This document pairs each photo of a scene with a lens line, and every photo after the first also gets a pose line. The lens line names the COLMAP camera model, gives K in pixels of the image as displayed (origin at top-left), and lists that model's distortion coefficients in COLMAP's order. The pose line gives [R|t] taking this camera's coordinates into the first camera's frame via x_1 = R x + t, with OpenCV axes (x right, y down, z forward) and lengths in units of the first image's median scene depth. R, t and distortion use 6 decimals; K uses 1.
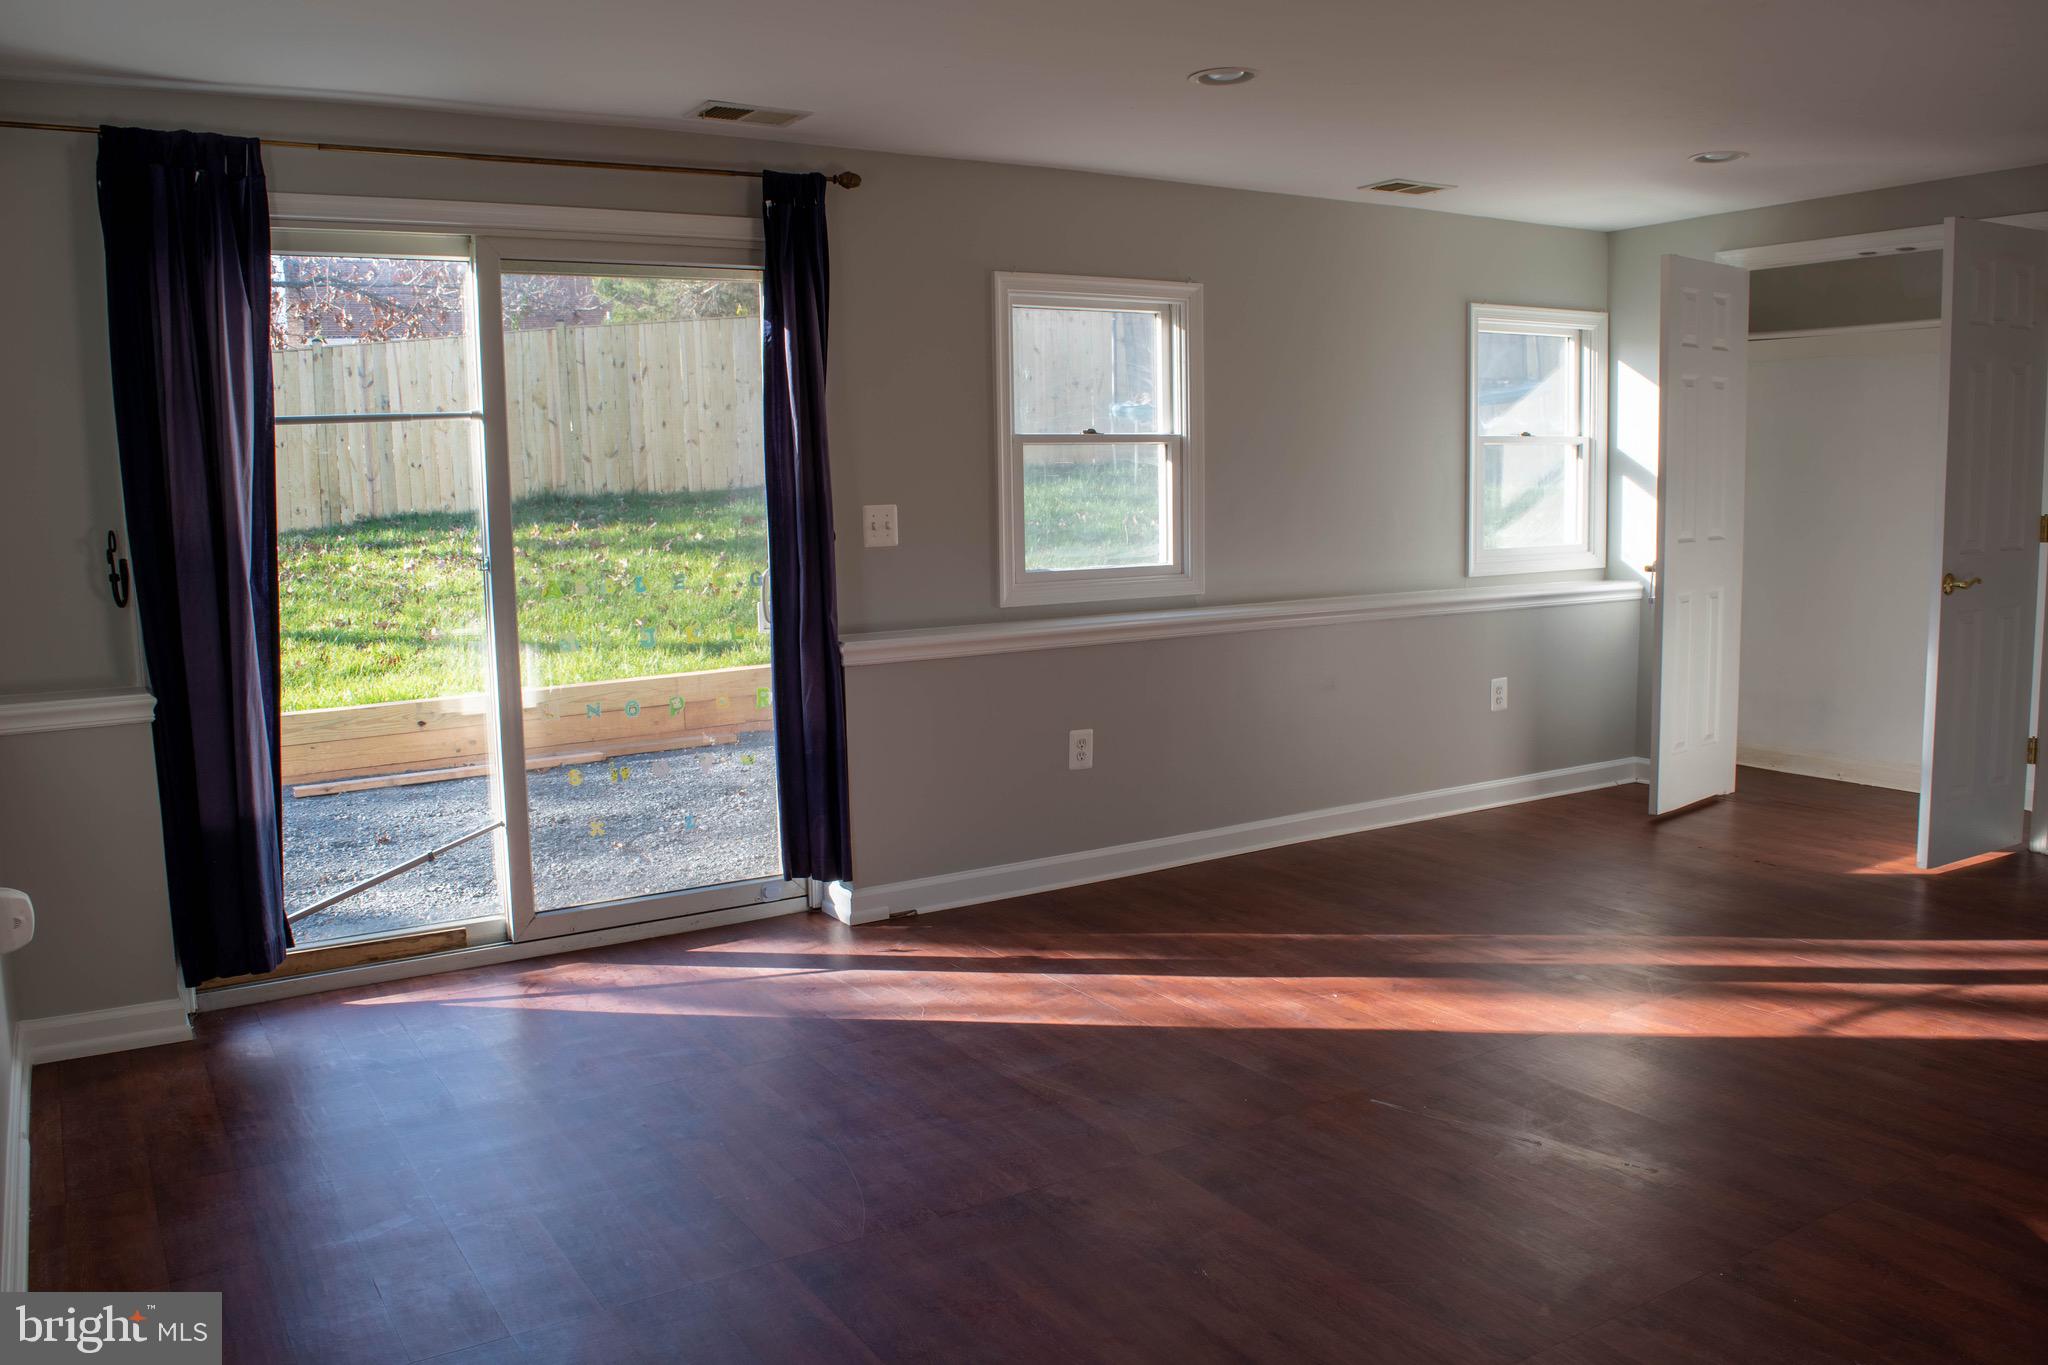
lens RADIAL K [[1615.7, 0, 1024.0], [0, 1615.7, 682.5], [0, 0, 1]] dist [-0.092790, 0.016163]
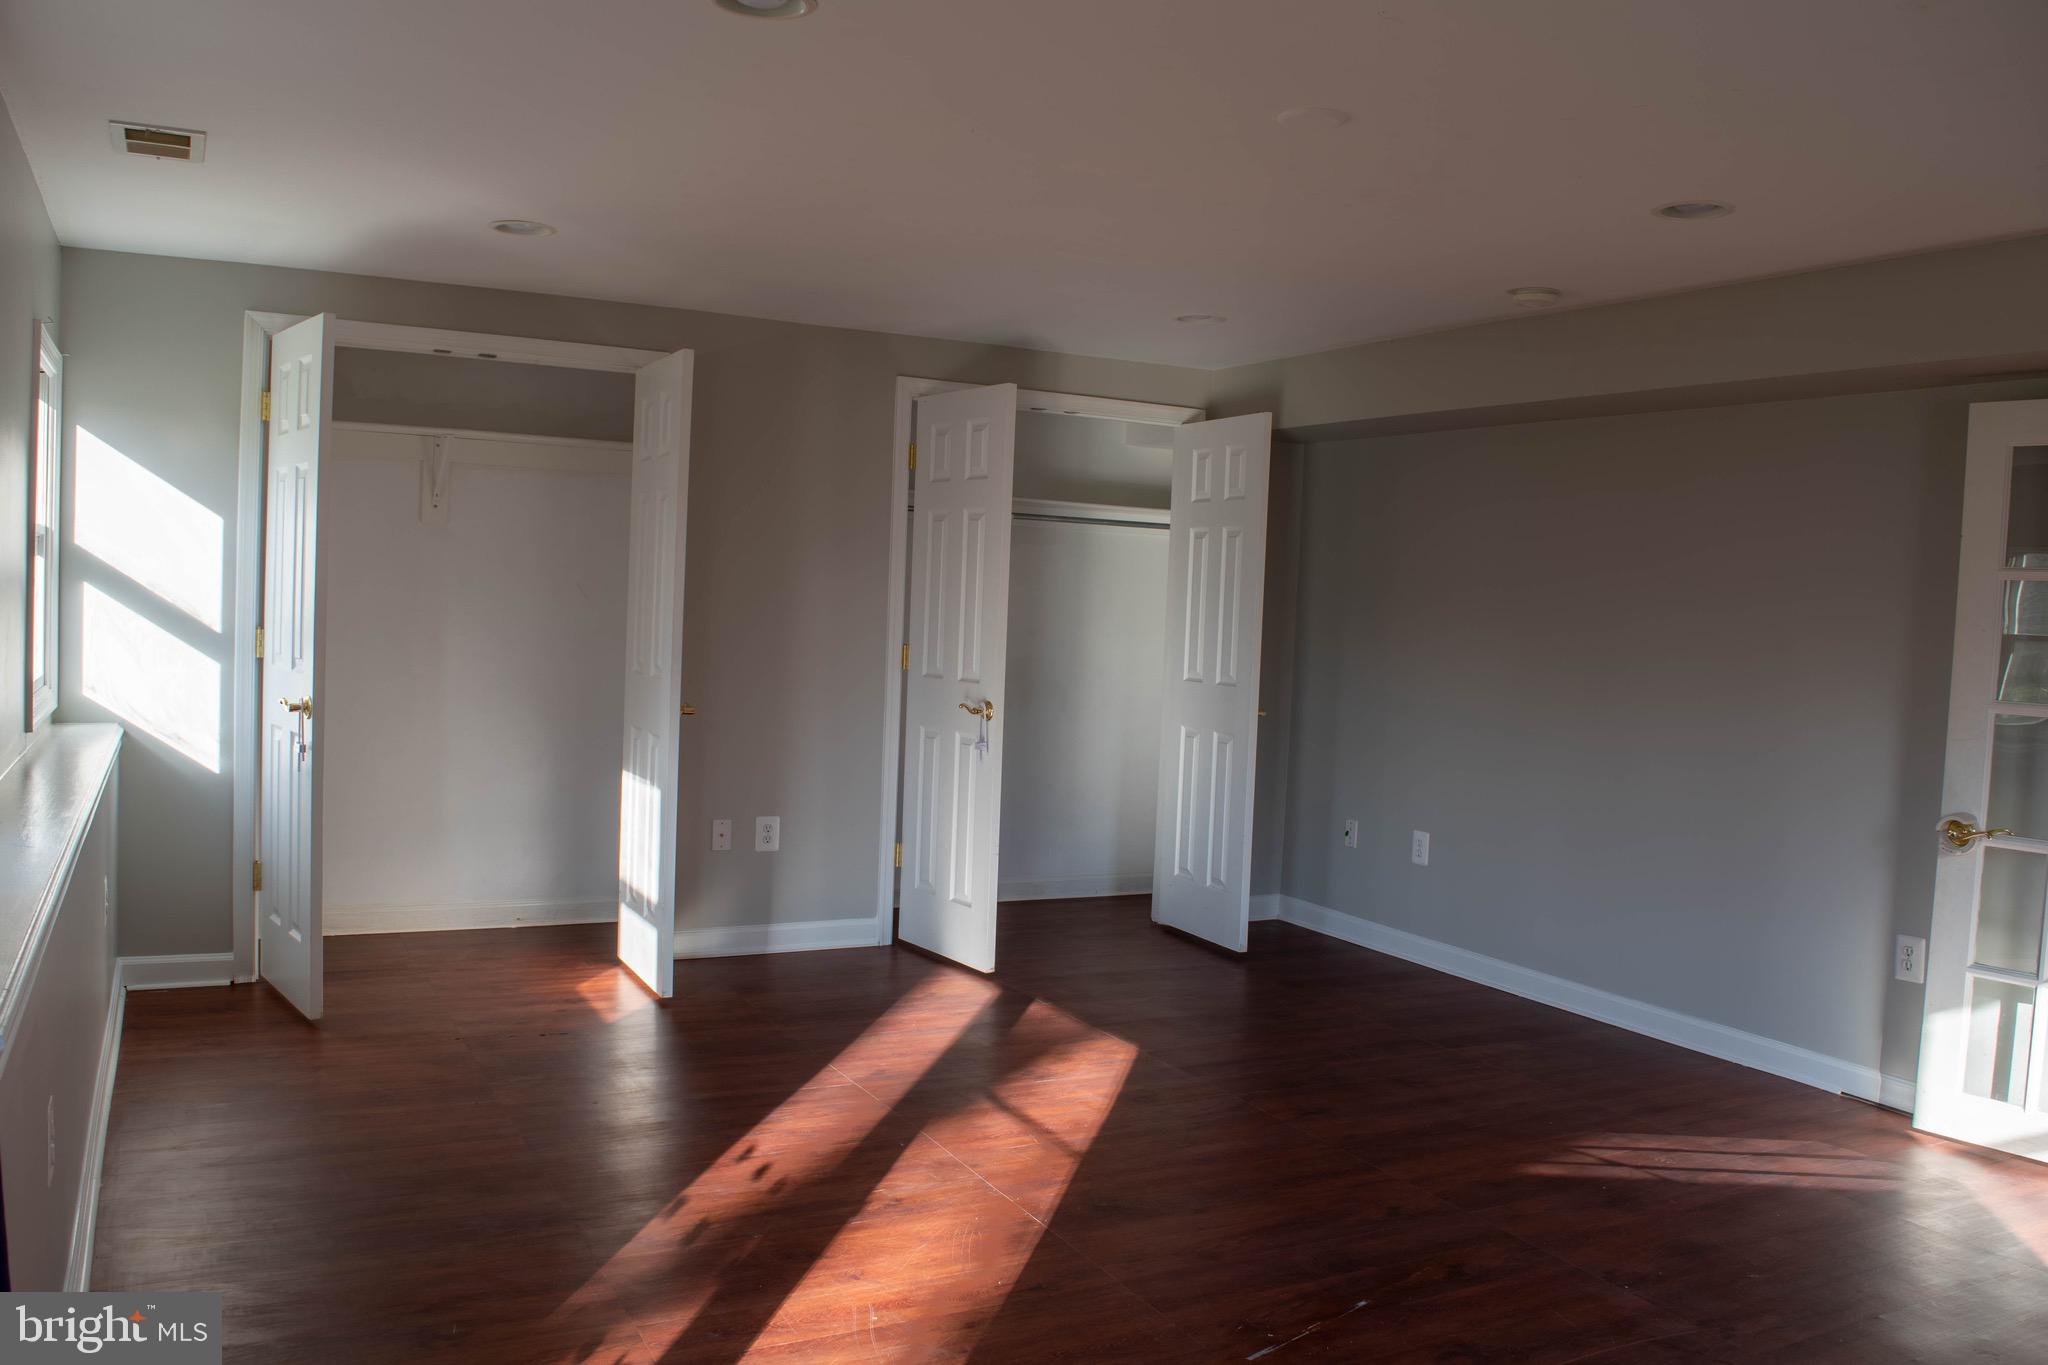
lens RADIAL K [[1615.7, 0, 1024.0], [0, 1615.7, 682.5], [0, 0, 1]] dist [-0.092790, 0.016163]
pose [[0.076877, -0.029375, 0.996608, -0.354517], [0.083338, 0.996257, 0.022936, -0.072228], [-0.993551, 0.081292, 0.079038, 0.586514]]
